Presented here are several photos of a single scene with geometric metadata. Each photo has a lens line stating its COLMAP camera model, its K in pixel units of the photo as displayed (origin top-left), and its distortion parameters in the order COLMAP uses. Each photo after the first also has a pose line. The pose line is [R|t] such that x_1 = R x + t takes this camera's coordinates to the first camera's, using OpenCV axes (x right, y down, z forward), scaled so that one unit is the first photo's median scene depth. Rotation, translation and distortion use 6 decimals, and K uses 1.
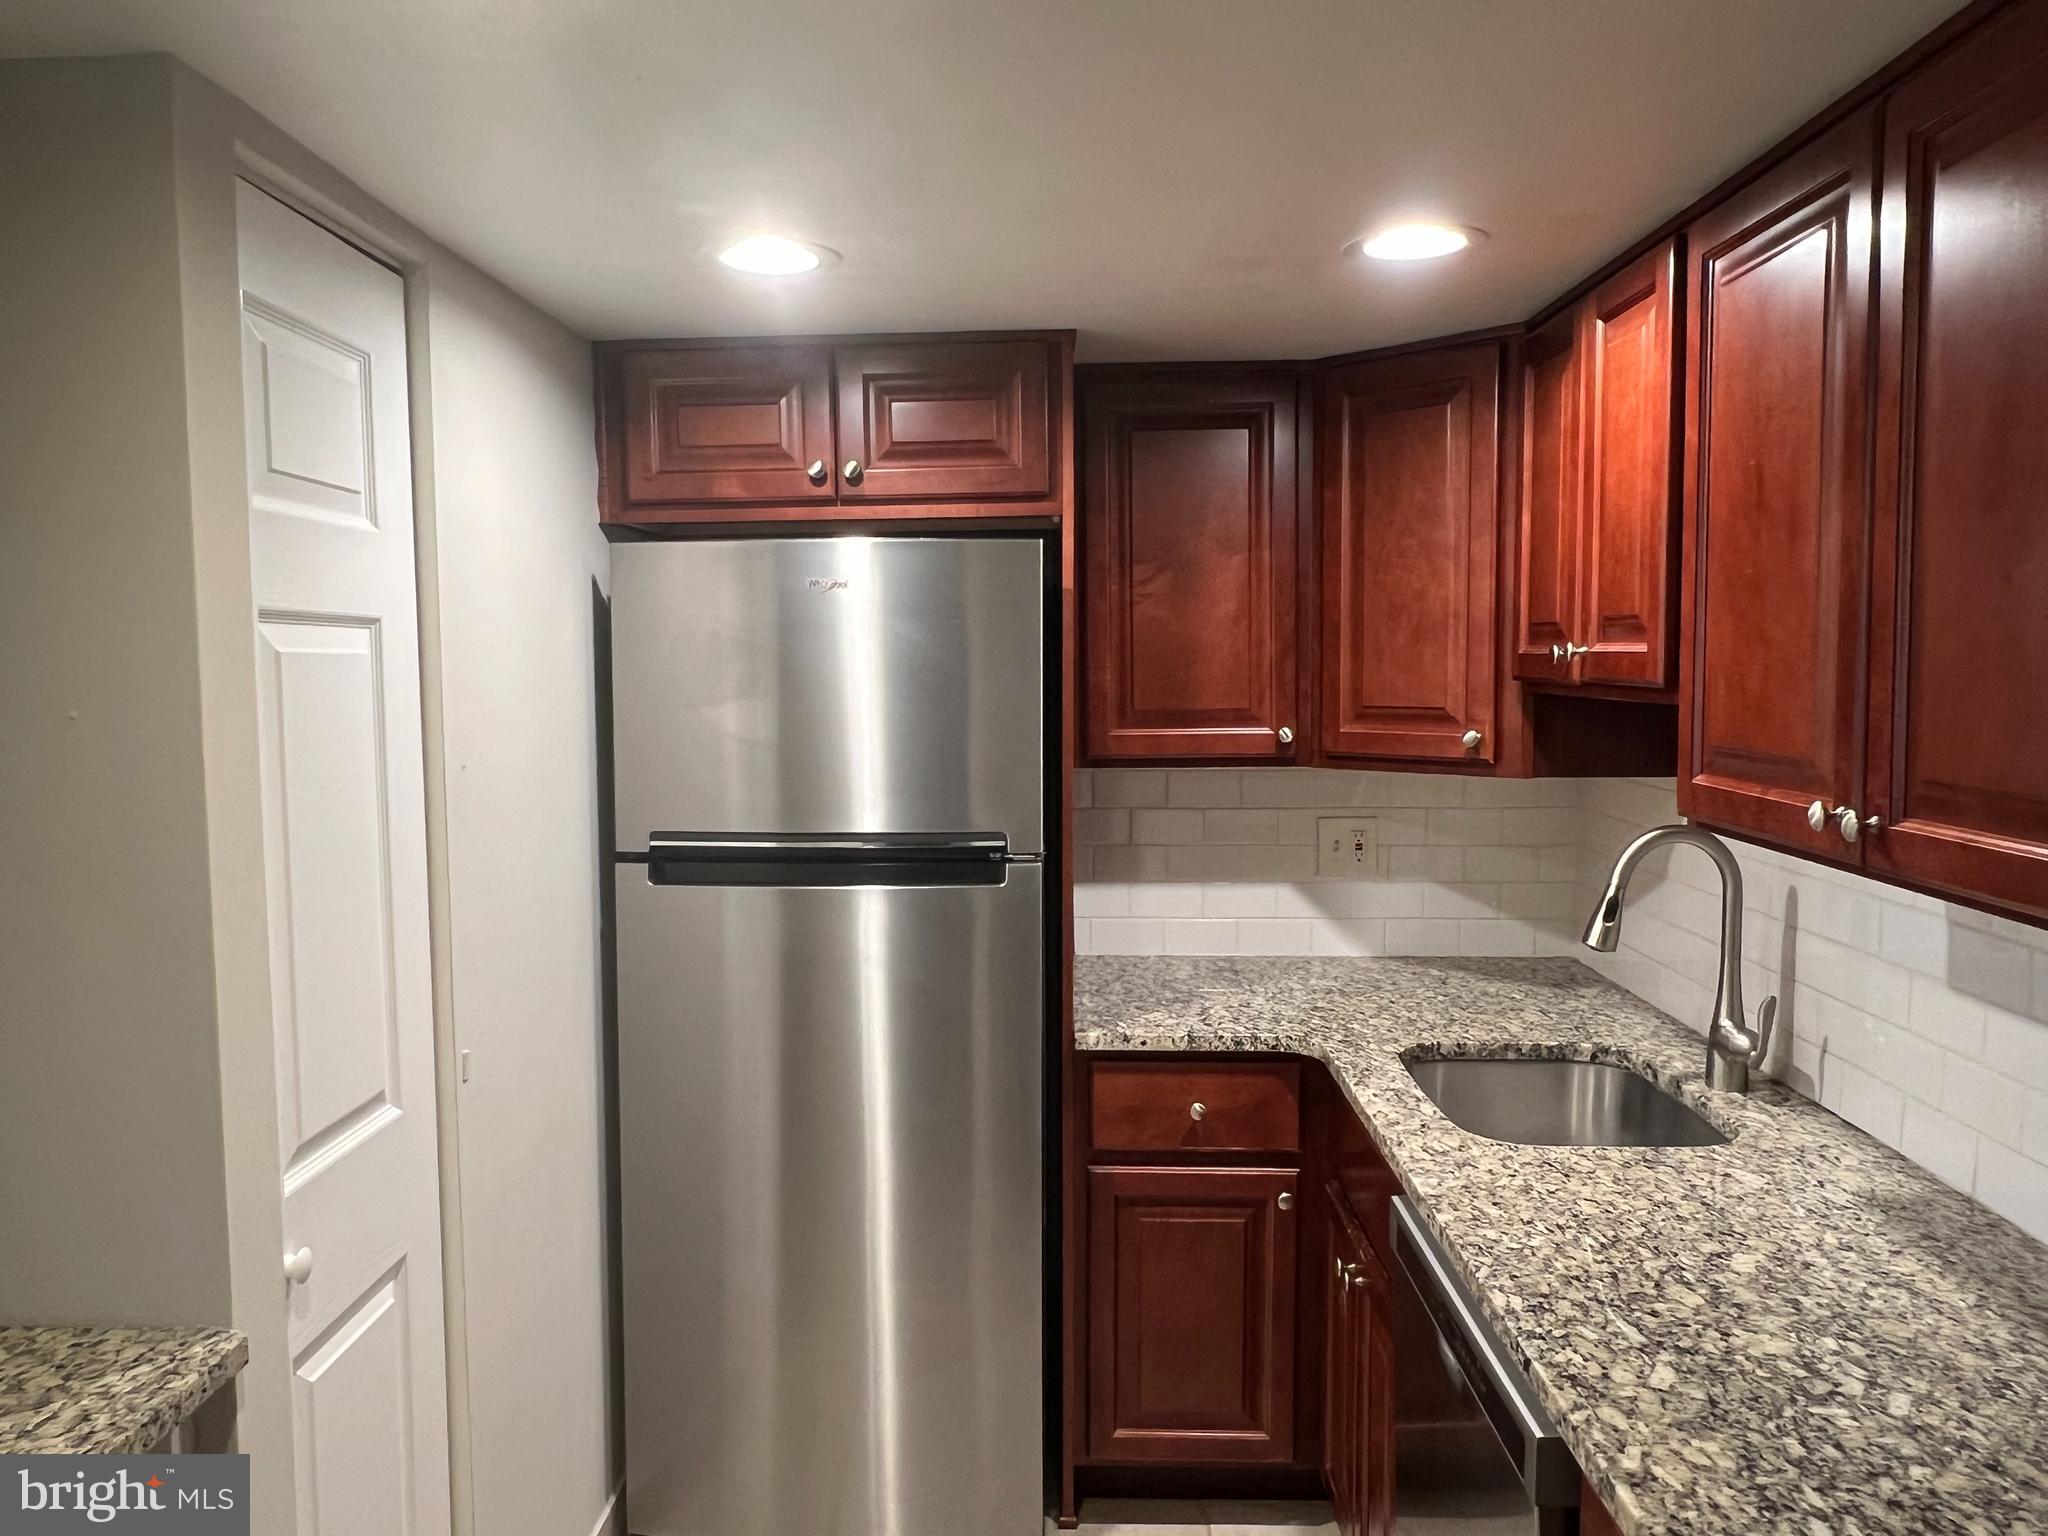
lens RADIAL K [[1511.8, 0, 1004.6], [0, 1511.8, 778.8], [0, 0, 1]] dist [0.002705, -0.007471]
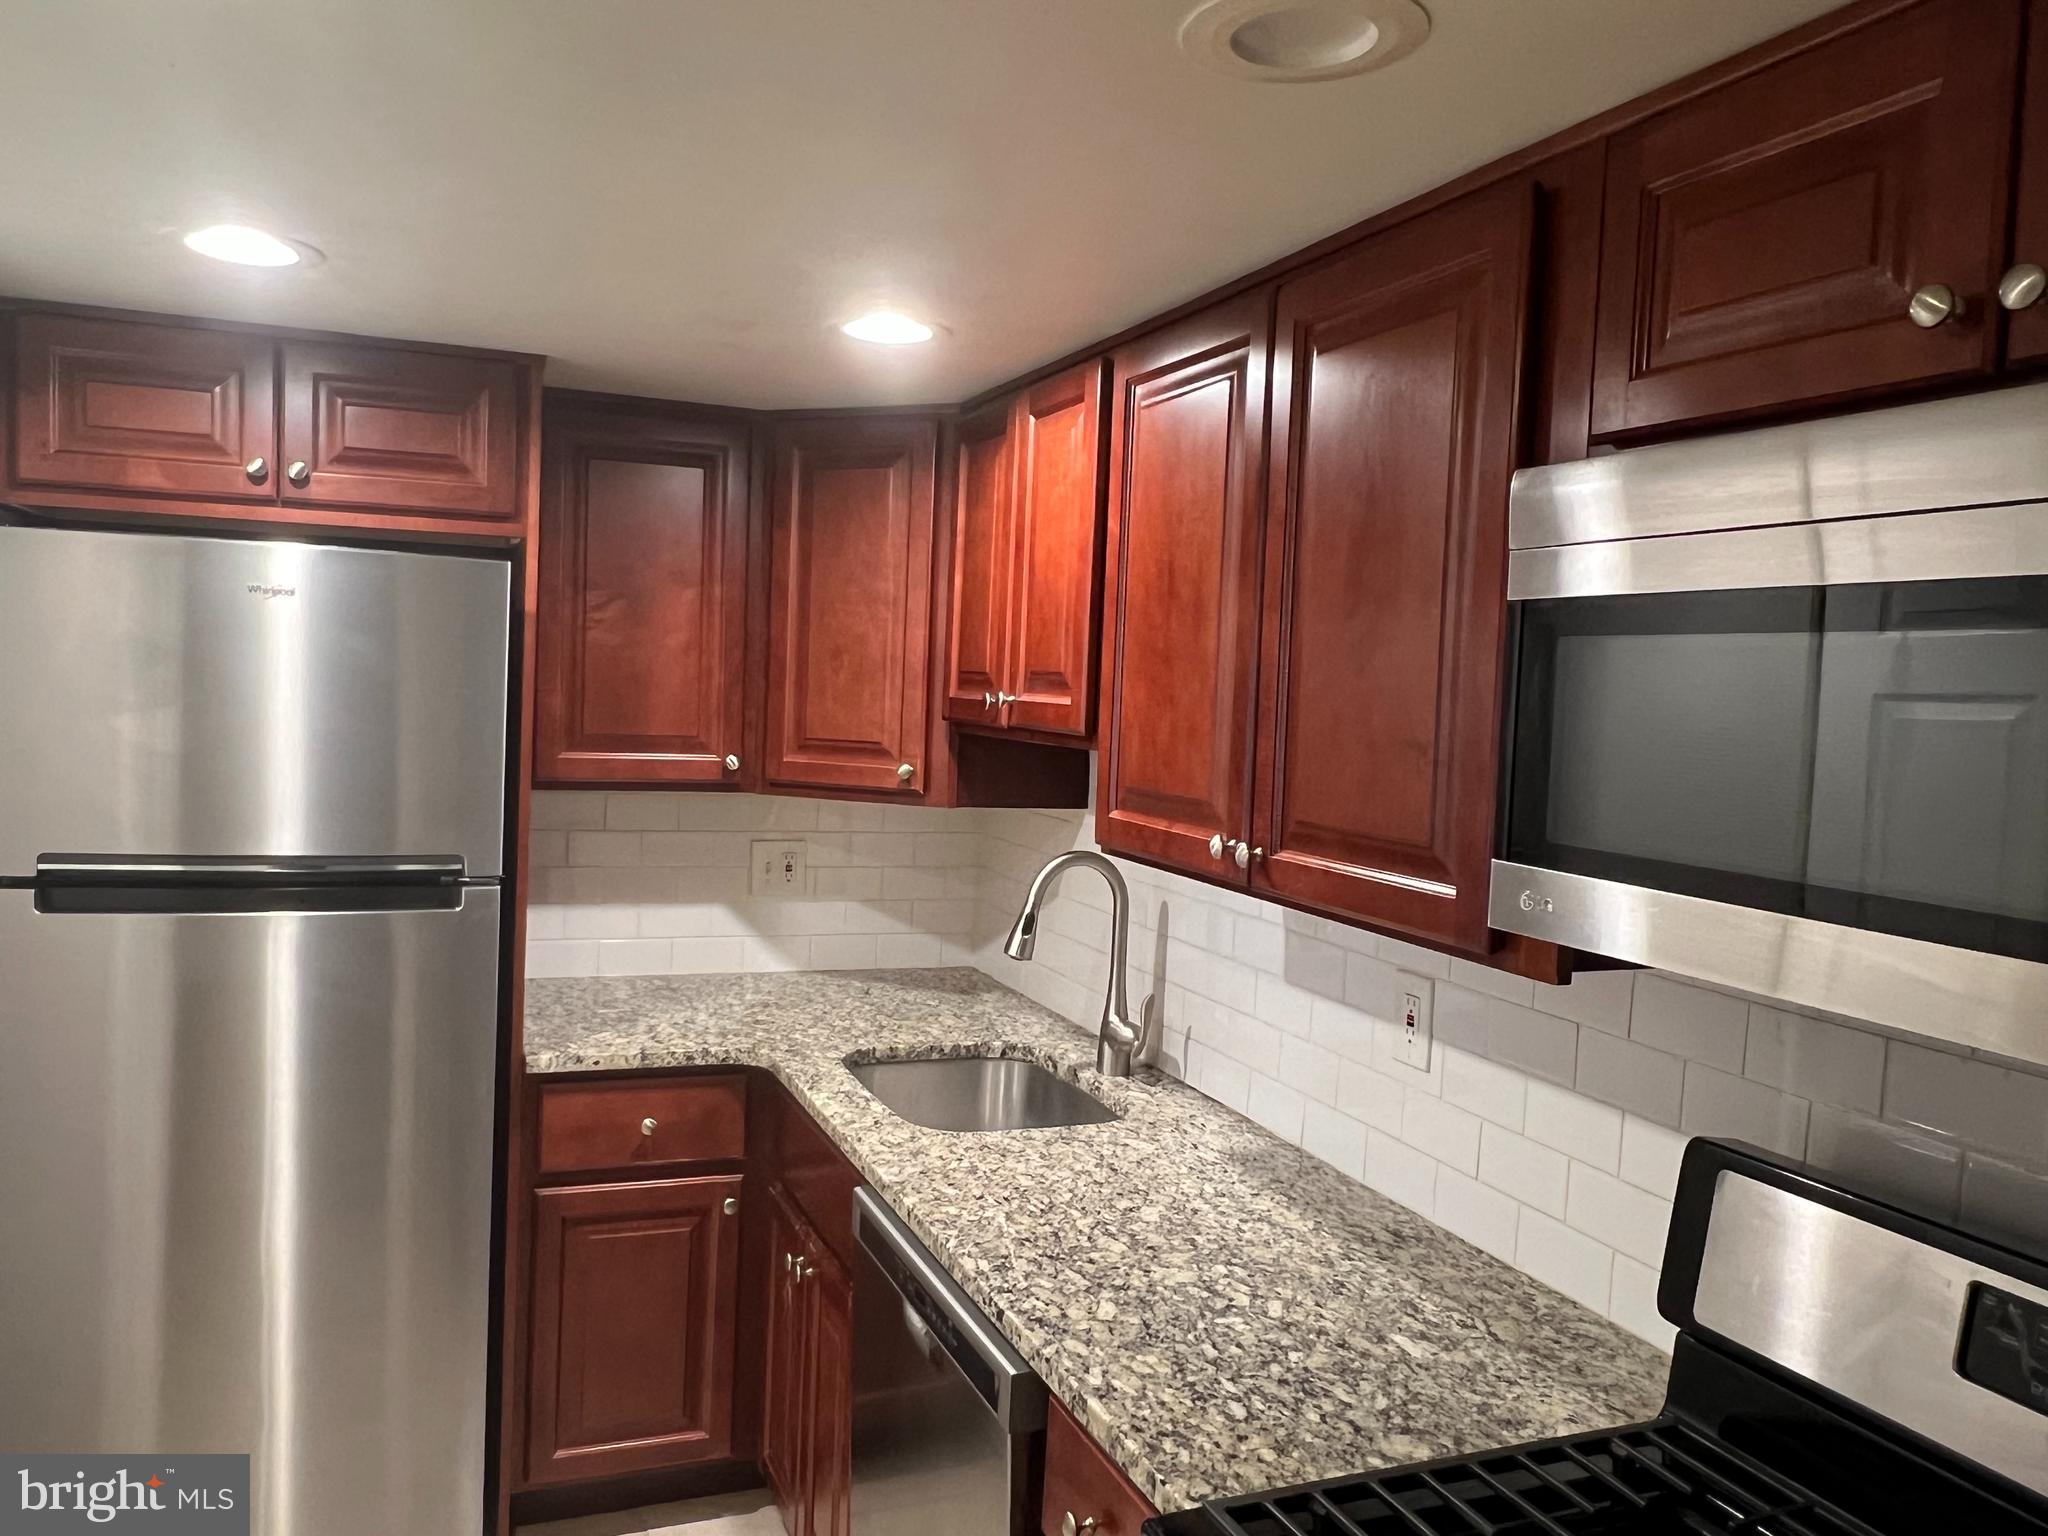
lens RADIAL K [[1511.8, 0, 1000.4], [0, 1511.8, 778.8], [0, 0, 1]] dist [0.002705, -0.007471]
pose [[0.914204, 0.022690, 0.404618, -0.093581], [-0.017967, 0.999719, -0.015466, -0.006419], [-0.404855, 0.006869, 0.914355, -0.049860]]
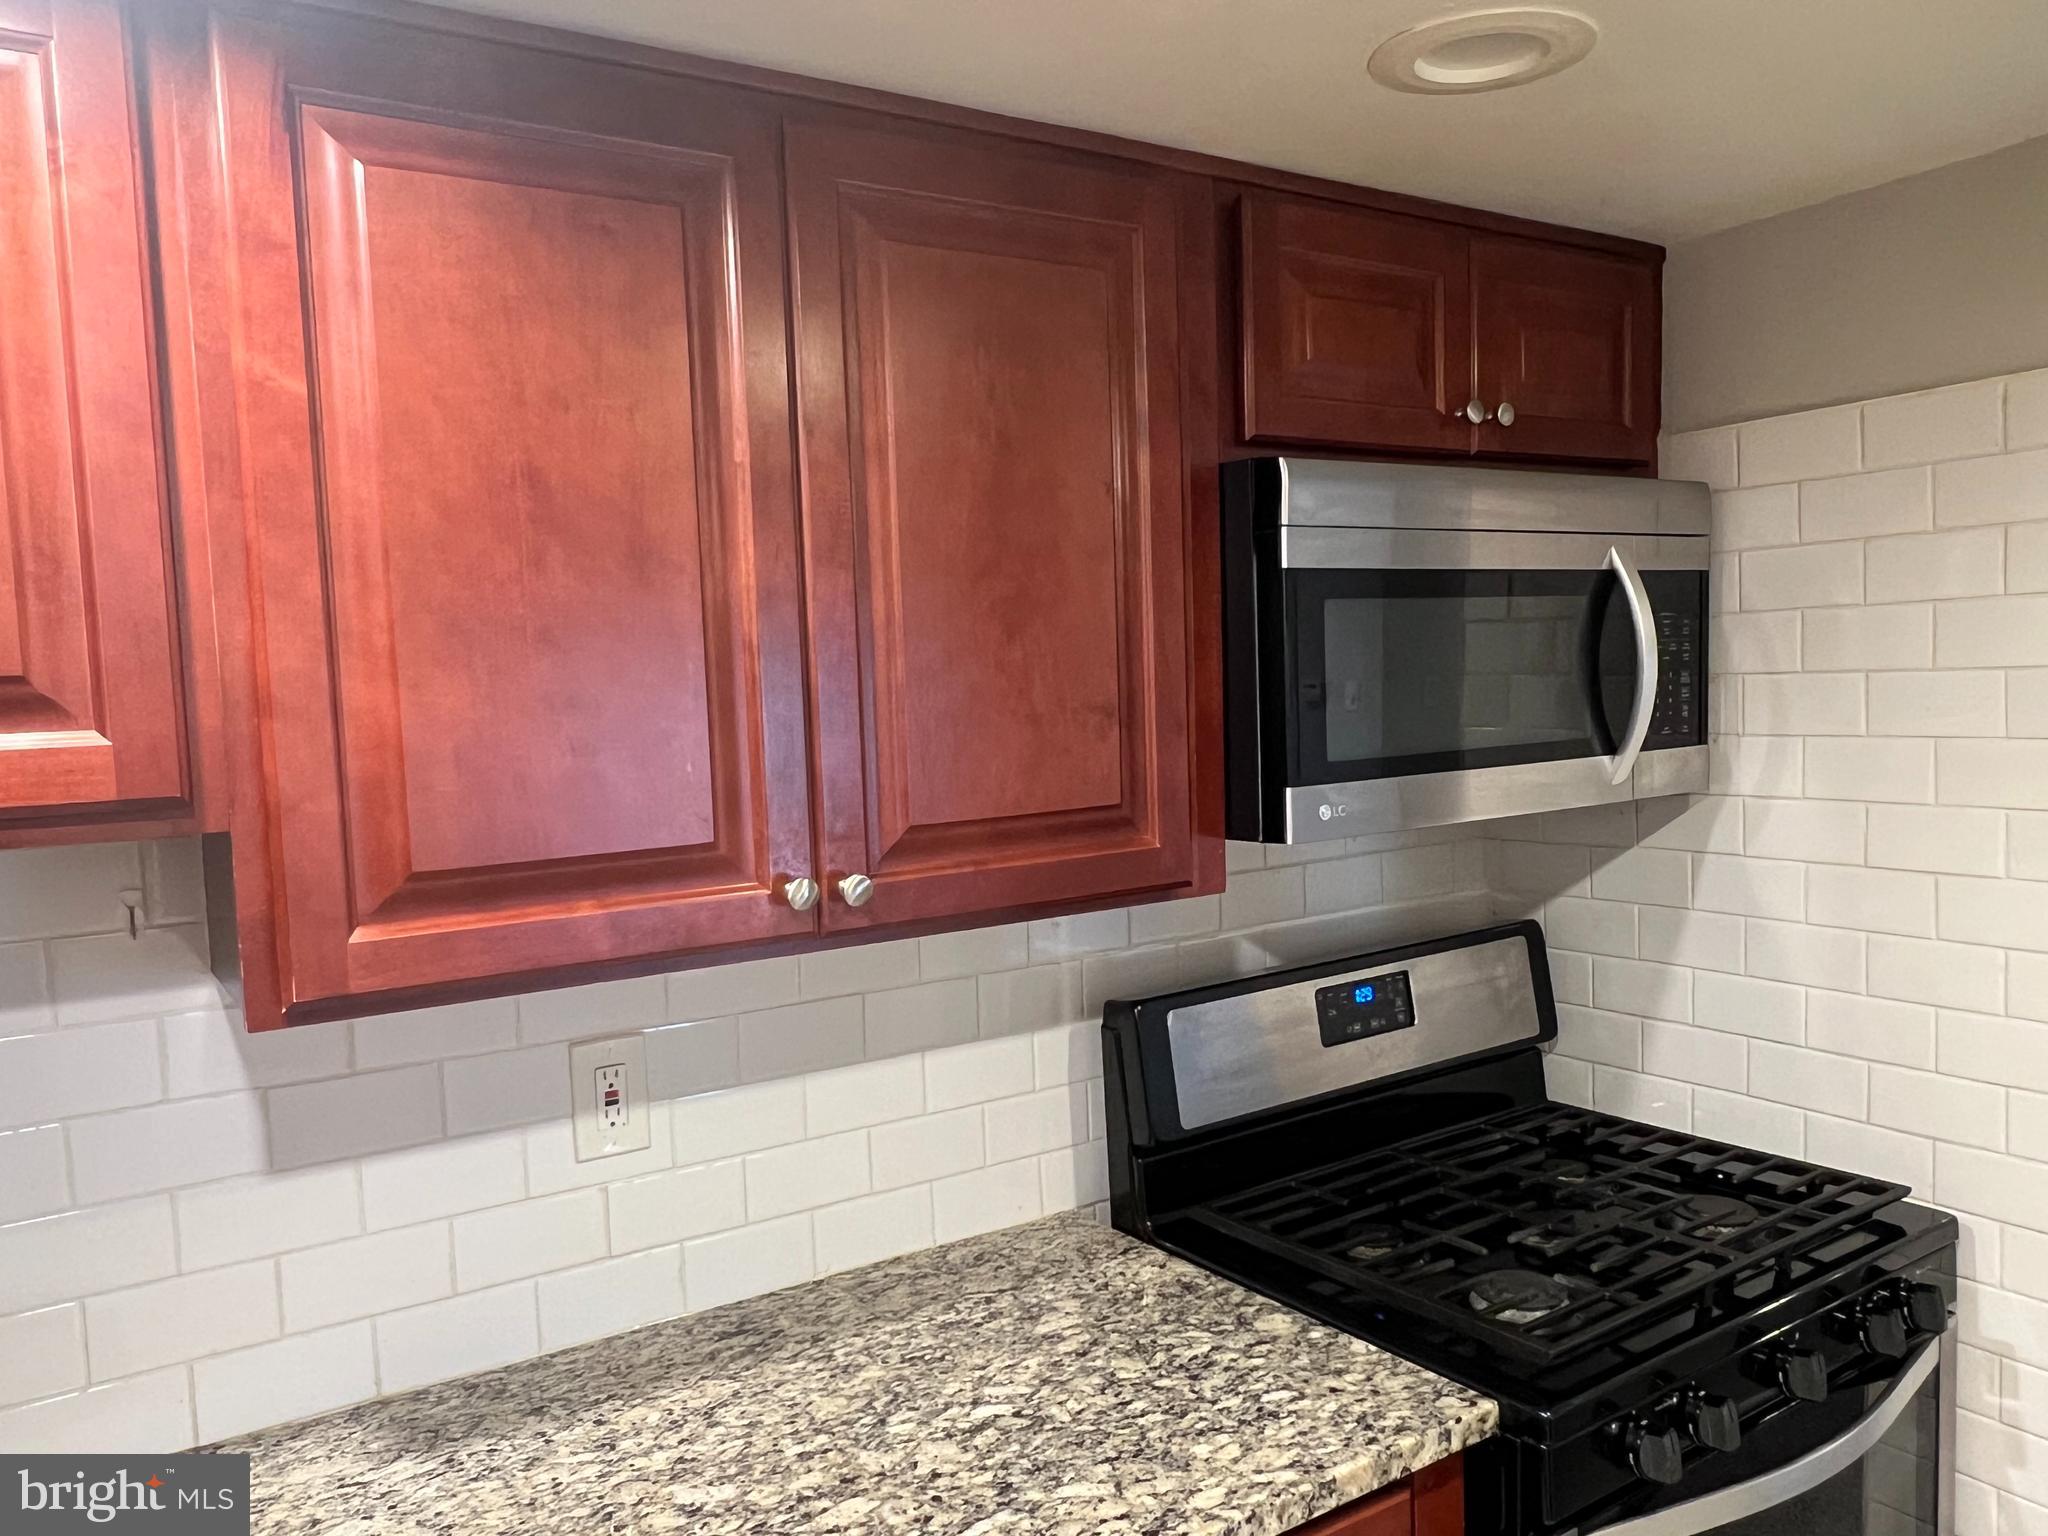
lens RADIAL K [[1511.8, 0, 1013.3], [0, 1511.8, 773.6], [0, 0, 1]] dist [0.002705, -0.007471]
pose [[-0.576874, -0.027788, 0.816361, -0.181659], [0.112770, 0.987142, 0.113289, -0.093330], [-0.809012, 0.157414, -0.566322, 0.976624]]
